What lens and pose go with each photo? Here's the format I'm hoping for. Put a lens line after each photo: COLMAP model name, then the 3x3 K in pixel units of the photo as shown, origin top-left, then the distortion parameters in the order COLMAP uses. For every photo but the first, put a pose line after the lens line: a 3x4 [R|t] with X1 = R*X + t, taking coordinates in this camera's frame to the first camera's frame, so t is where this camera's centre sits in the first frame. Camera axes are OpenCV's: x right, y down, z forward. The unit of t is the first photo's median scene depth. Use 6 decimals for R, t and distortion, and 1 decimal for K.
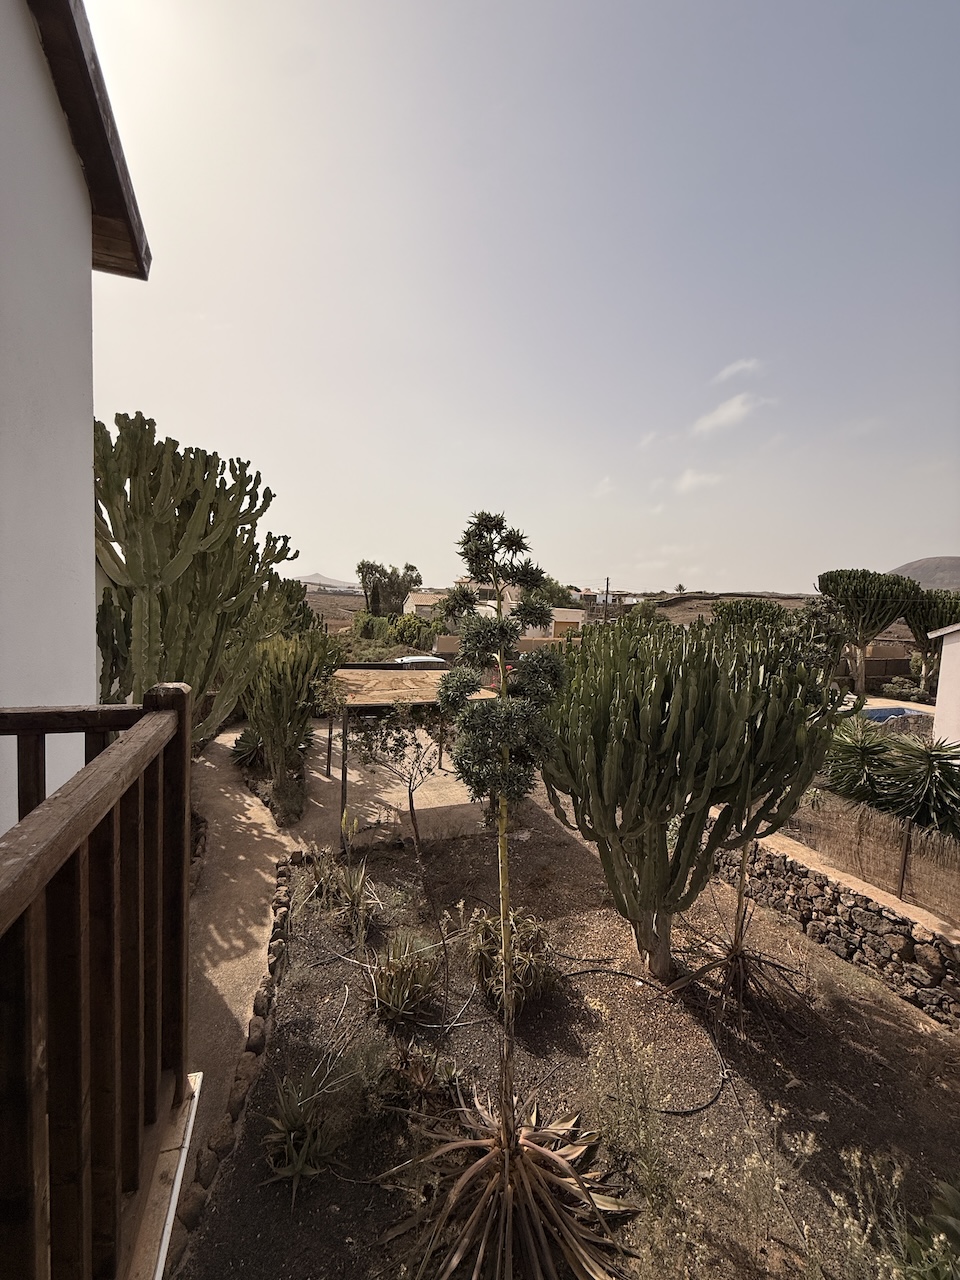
lens RADIAL K [[507.9, 0, 477.8], [0, 507.9, 641.1], [0, 0, 1]] dist [0.001005, -0.000014]
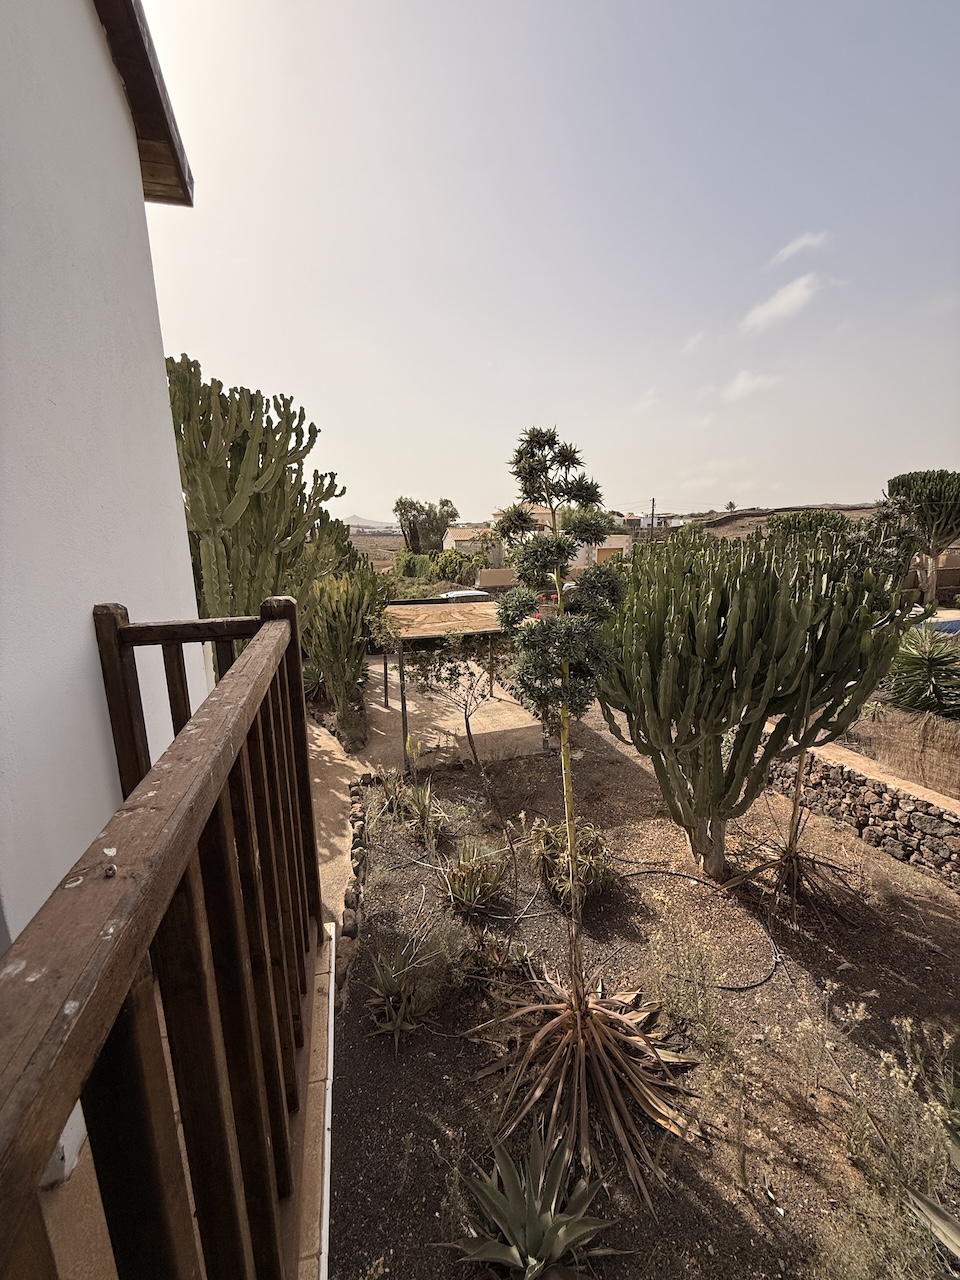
lens RADIAL K [[507.9, 0, 477.6], [0, 507.9, 641.3], [0, 0, 1]] dist [0.001005, -0.000014]
pose [[0.995476, -0.044447, -0.083971, -0.022875], [0.054748, 0.990689, 0.124651, 0.017808], [0.077648, -0.128684, 0.988641, -0.022422]]
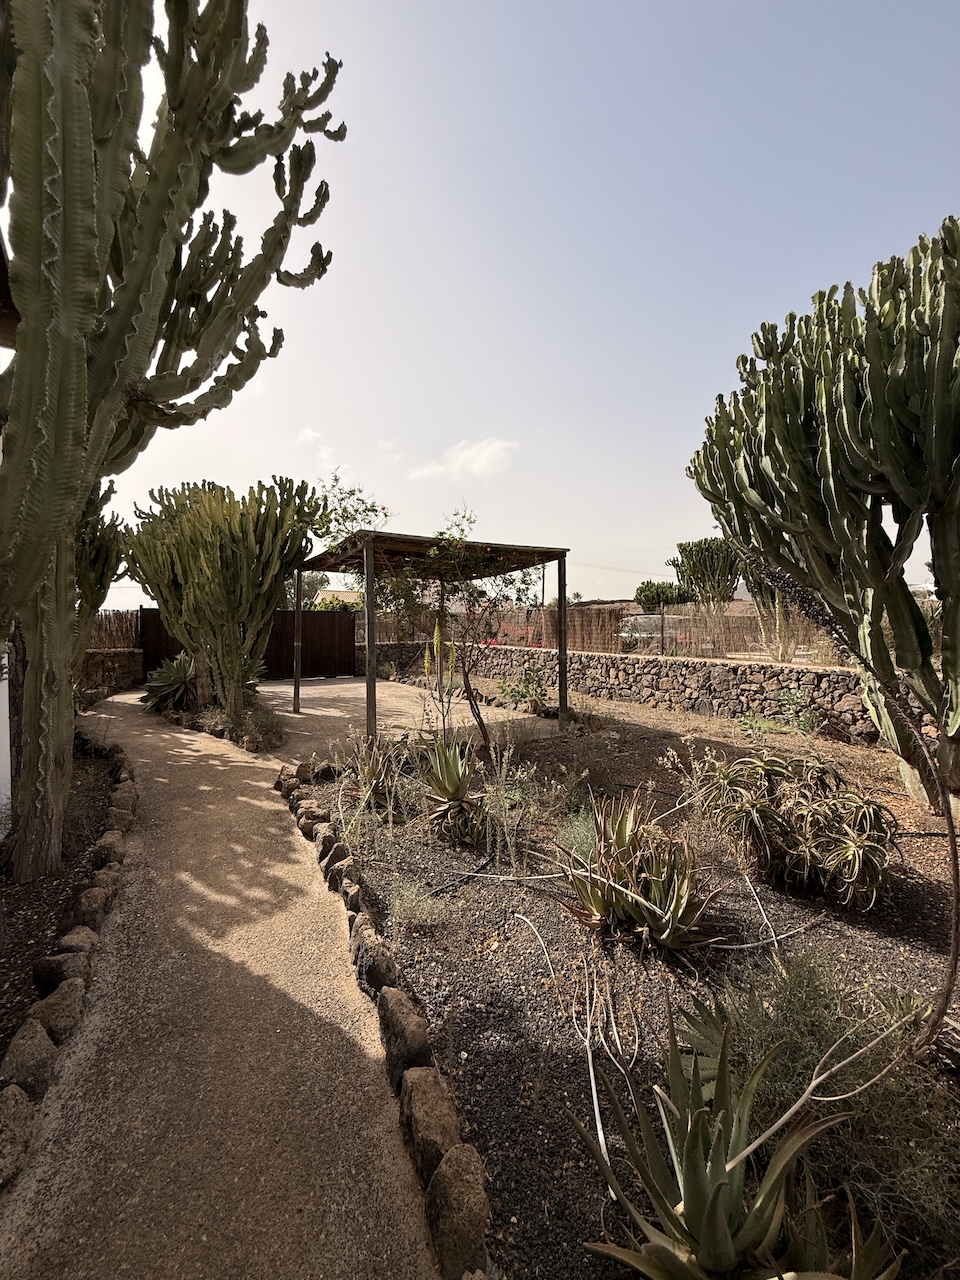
lens RADIAL K [[507.9, 0, 471.0], [0, 507.9, 628.5], [0, 0, 1]] dist [0.001005, -0.000014]
pose [[0.977327, -0.052055, 0.205237, -0.405675], [0.070419, 0.994041, -0.083207, 0.454998], [-0.199683, 0.095773, 0.975169, 0.540443]]
